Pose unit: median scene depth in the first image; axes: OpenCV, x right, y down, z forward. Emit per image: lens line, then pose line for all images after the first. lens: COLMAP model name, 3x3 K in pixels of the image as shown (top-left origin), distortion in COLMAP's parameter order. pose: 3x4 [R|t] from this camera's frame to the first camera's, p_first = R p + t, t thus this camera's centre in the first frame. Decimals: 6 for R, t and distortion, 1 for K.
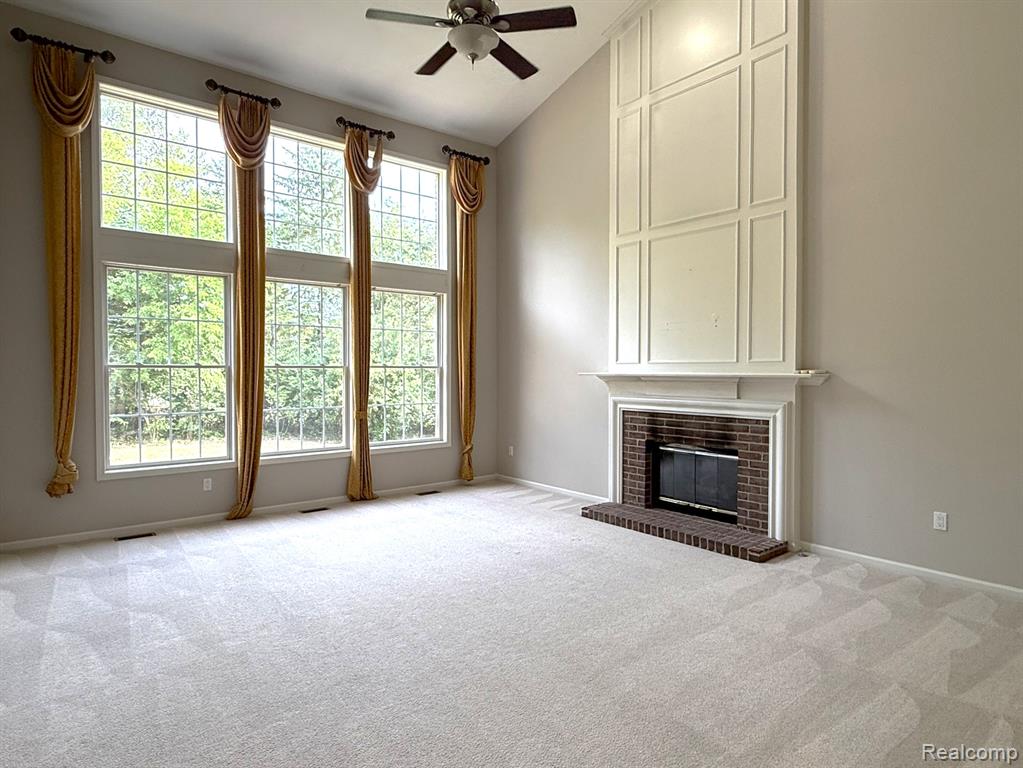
lens RADIAL K [[600.2, 0, 511.5], [0, 600.2, 384.0], [0, 0, 1]] dist [0.001703, 0.000348]
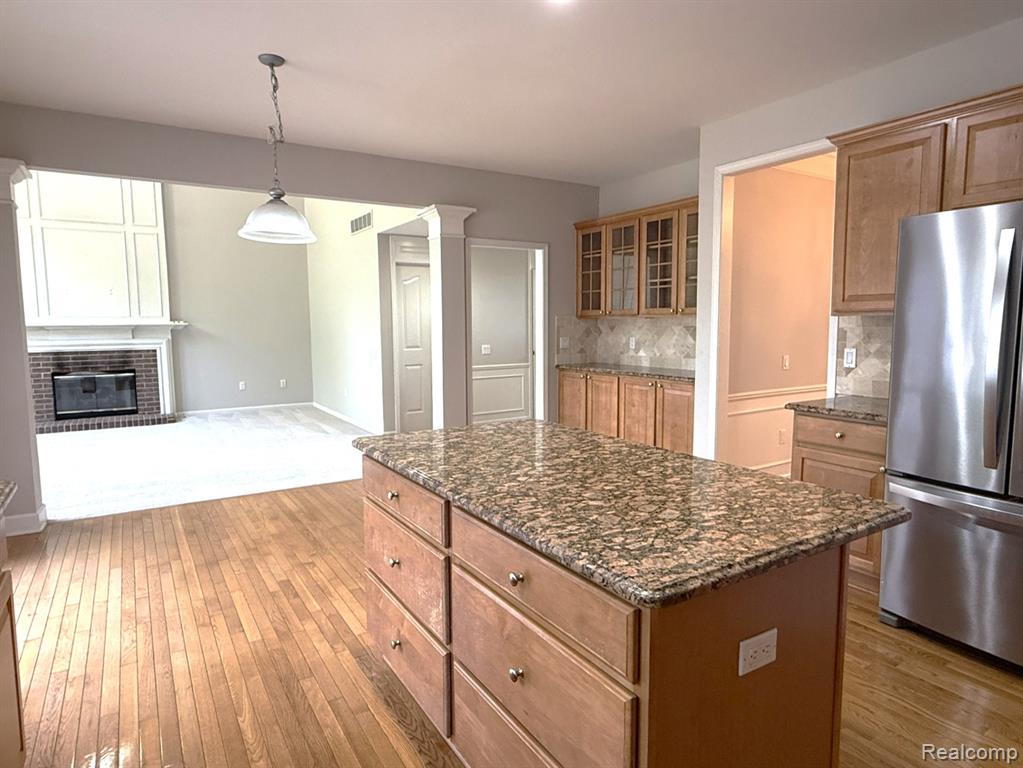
lens RADIAL K [[600.2, 0, 511.5], [0, 600.2, 384.0], [0, 0, 1]] dist [0.001703, 0.000348]
pose [[0.118649, -0.106597, 0.987198, -1.190201], [0.029322, 0.994163, 0.103825, 0.007727], [-0.992503, 0.016628, 0.121083, -0.260529]]
